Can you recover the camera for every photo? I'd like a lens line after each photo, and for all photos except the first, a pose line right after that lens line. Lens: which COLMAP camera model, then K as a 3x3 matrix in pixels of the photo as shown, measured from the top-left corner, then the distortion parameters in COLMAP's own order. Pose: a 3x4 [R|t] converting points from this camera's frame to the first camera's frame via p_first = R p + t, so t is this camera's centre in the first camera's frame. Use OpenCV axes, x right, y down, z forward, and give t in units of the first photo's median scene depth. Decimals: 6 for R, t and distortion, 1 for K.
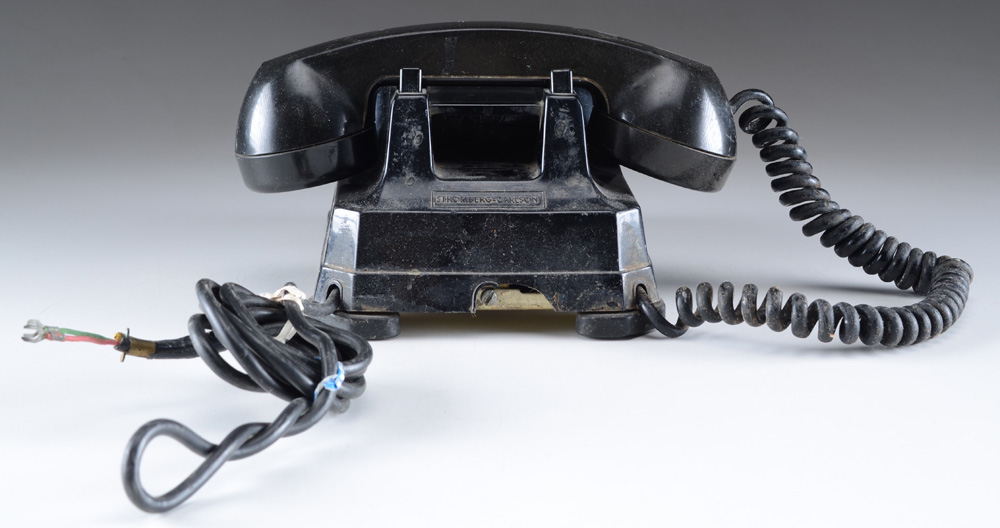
lens RADIAL K [[1702.6, 0, 501.4], [0, 1702.6, 264.1], [0, 0, 1]] dist [0.029684, 0.000000]
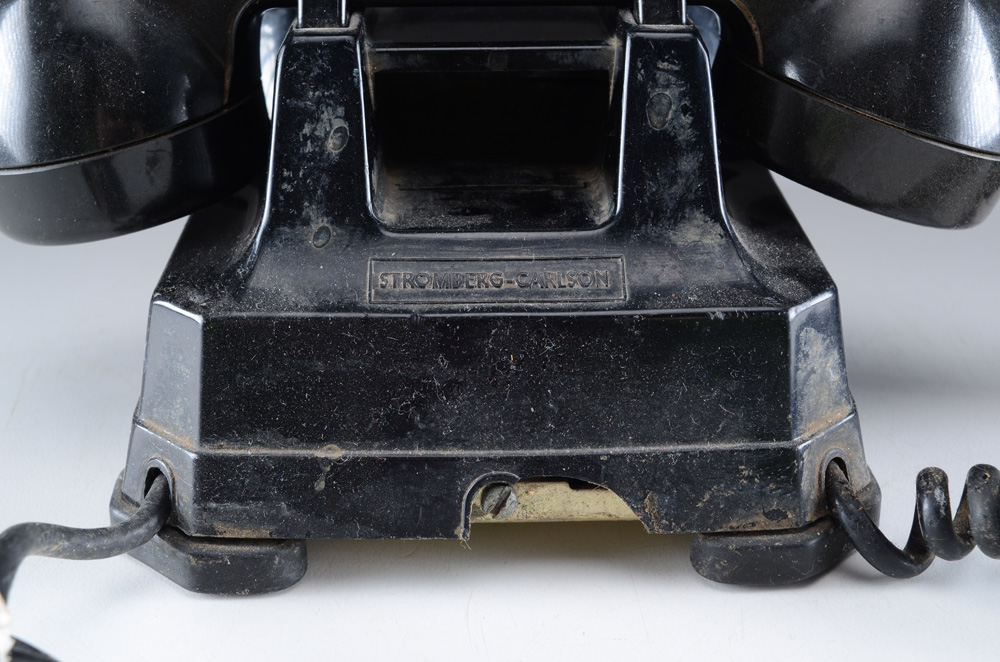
lens RADIAL K [[1316.9, 0, 495.7], [0, 1316.9, 330.7], [0, 0, 1]] dist [0.010162, 0.000000]
pose [[0.999484, -0.002247, -0.032029, 0.002940], [0.008194, 0.982369, 0.186772, -0.088885], [0.031044, -0.186938, 0.981881, 0.664500]]
